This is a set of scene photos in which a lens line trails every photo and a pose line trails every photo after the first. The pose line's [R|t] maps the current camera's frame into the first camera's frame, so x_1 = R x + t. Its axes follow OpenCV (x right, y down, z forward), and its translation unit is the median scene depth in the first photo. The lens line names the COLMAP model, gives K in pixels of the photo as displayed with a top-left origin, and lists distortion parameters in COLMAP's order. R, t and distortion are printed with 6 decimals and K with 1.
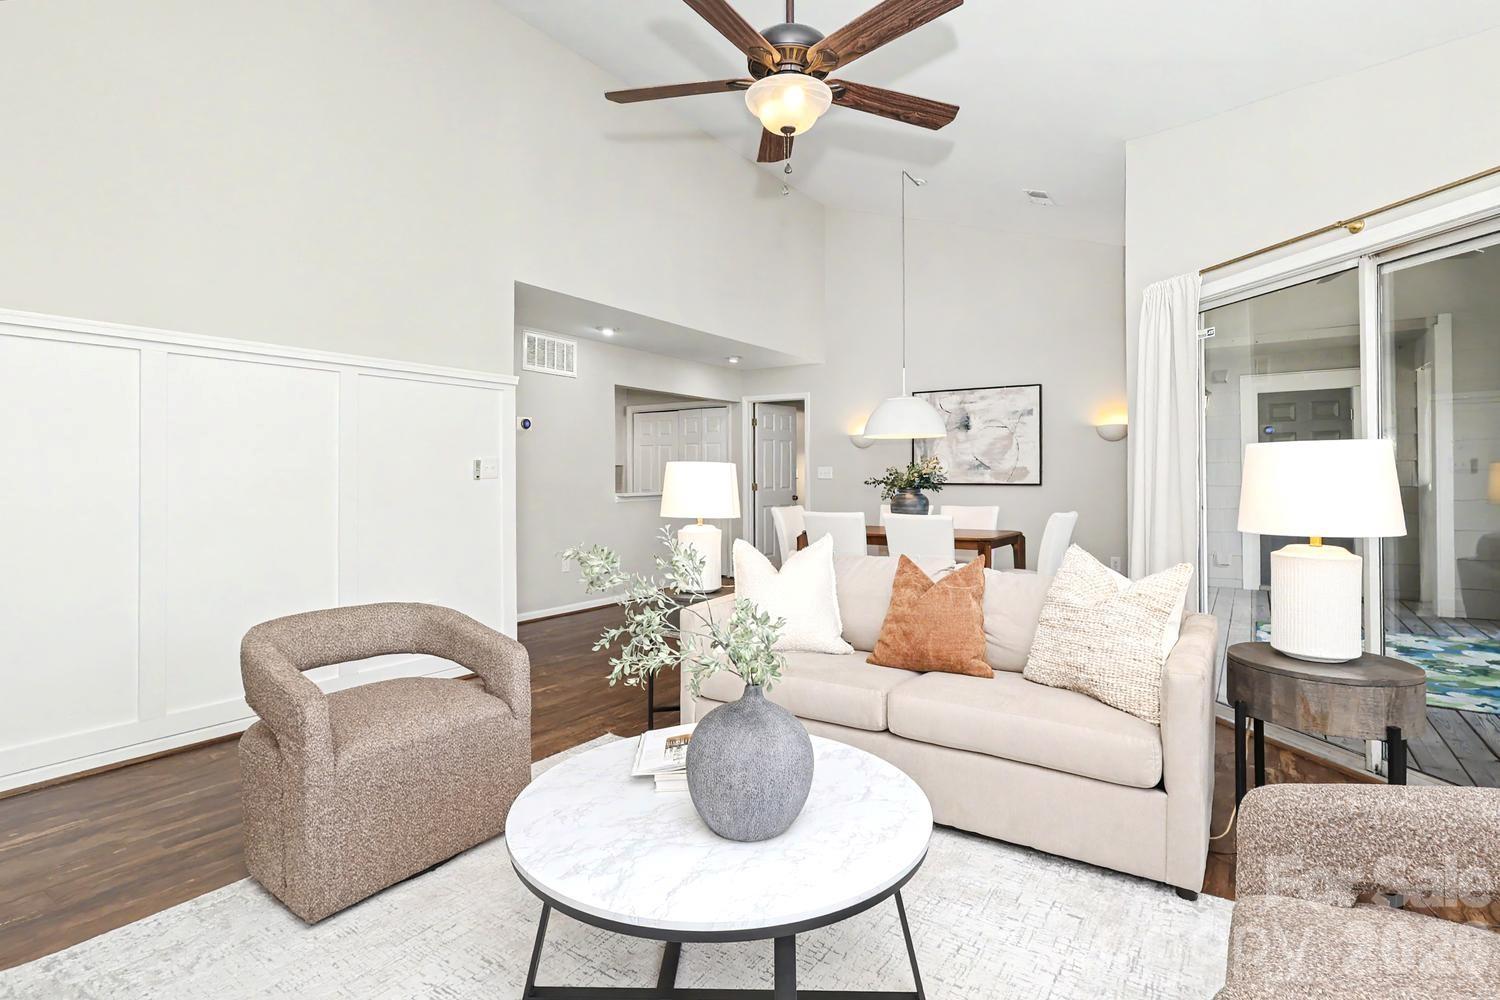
lens RADIAL K [[710.1, 0, 758.3], [0, 710.1, 488.2], [0, 0, 1]] dist [0.001976, 0.000910]
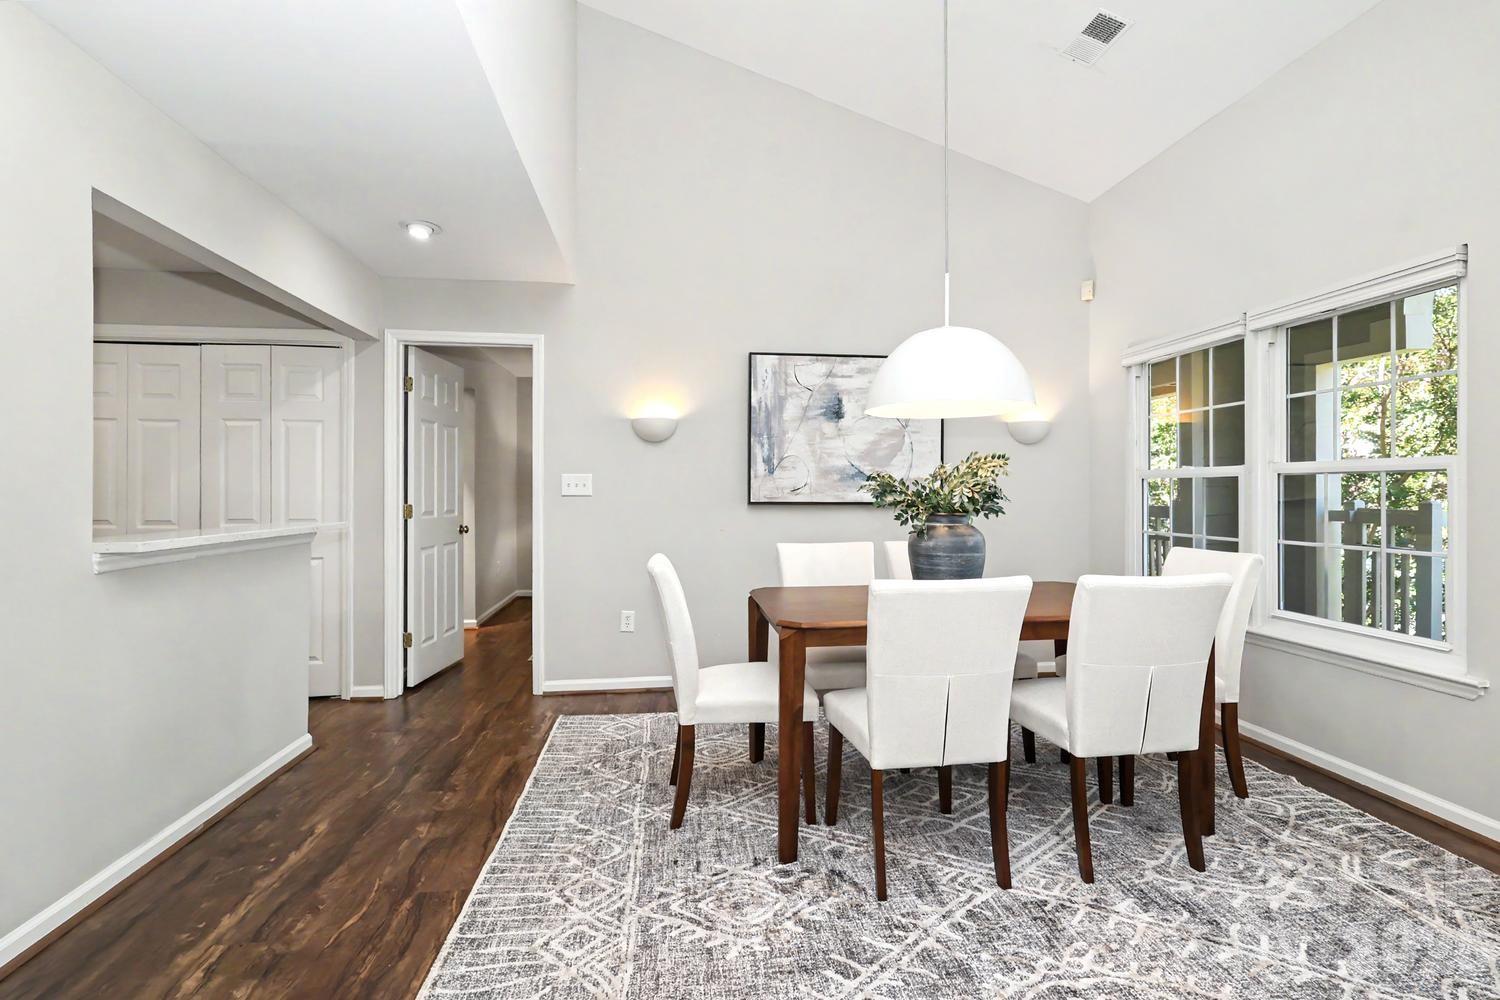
lens RADIAL K [[710.1, 0, 748.9], [0, 710.1, 495.4], [0, 0, 1]] dist [0.001976, 0.000910]
pose [[0.753491, -0.004071, 0.657446, -0.188225], [0.013135, 0.999874, -0.008862, -0.008658], [-0.657327, 0.015313, 0.753450, 0.572926]]
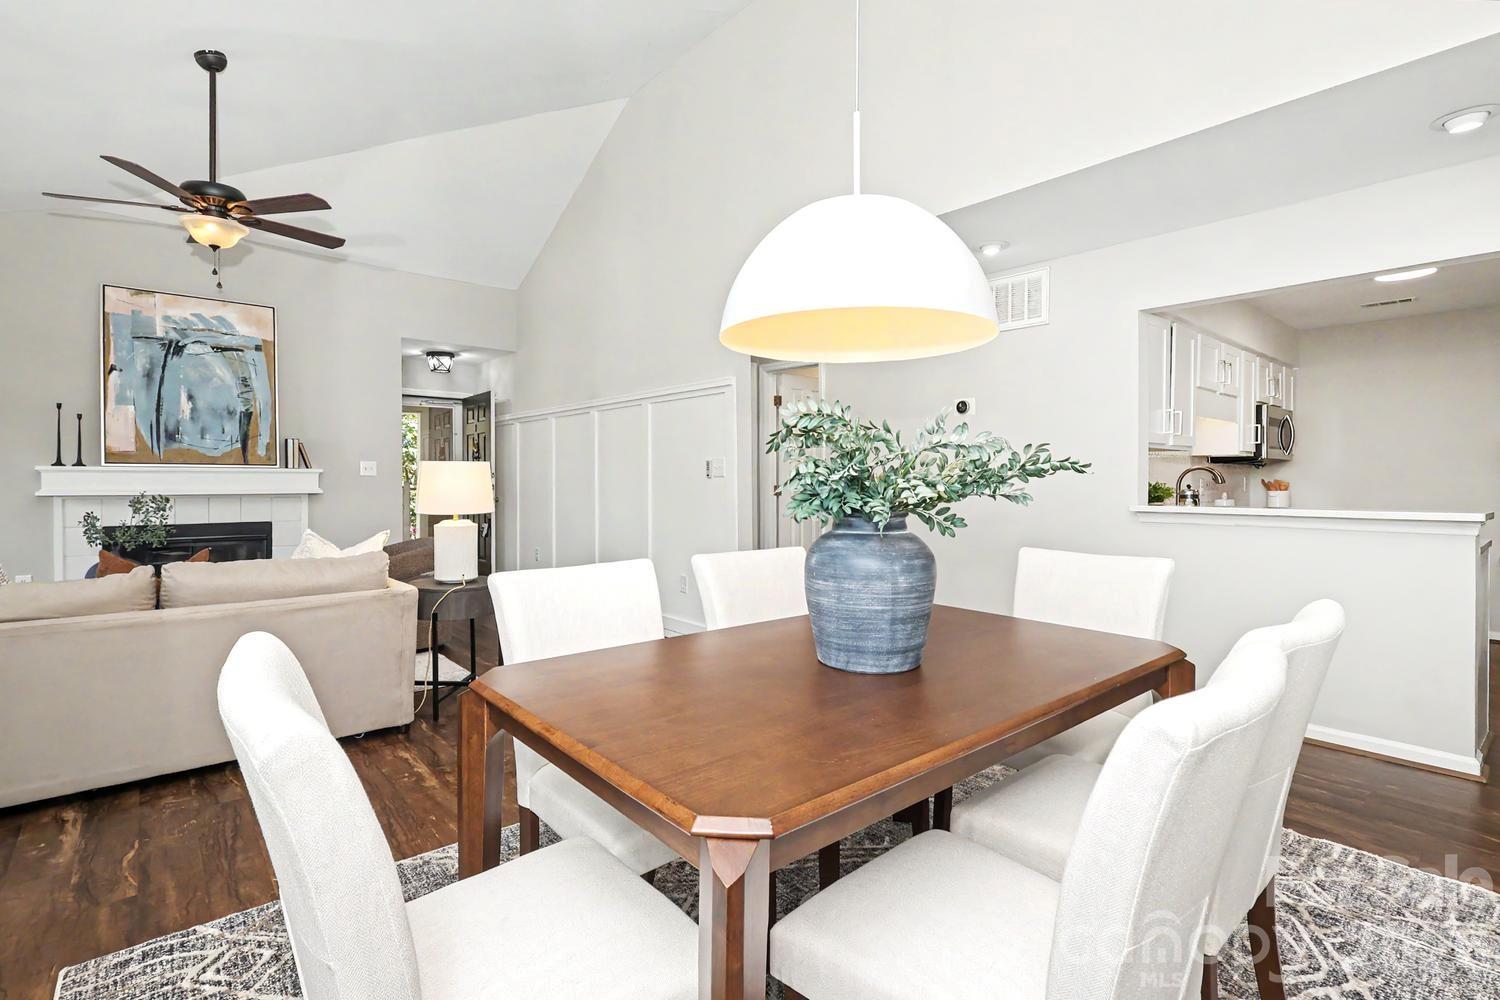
lens RADIAL K [[710.1, 0, 743.4], [0, 710.1, 491.0], [0, 0, 1]] dist [0.001976, 0.000910]
pose [[-0.261402, 0.015471, -0.965106, 0.416873], [-0.018025, 0.999619, 0.020907, -0.010909], [0.965062, 0.022861, -0.261024, 0.851607]]
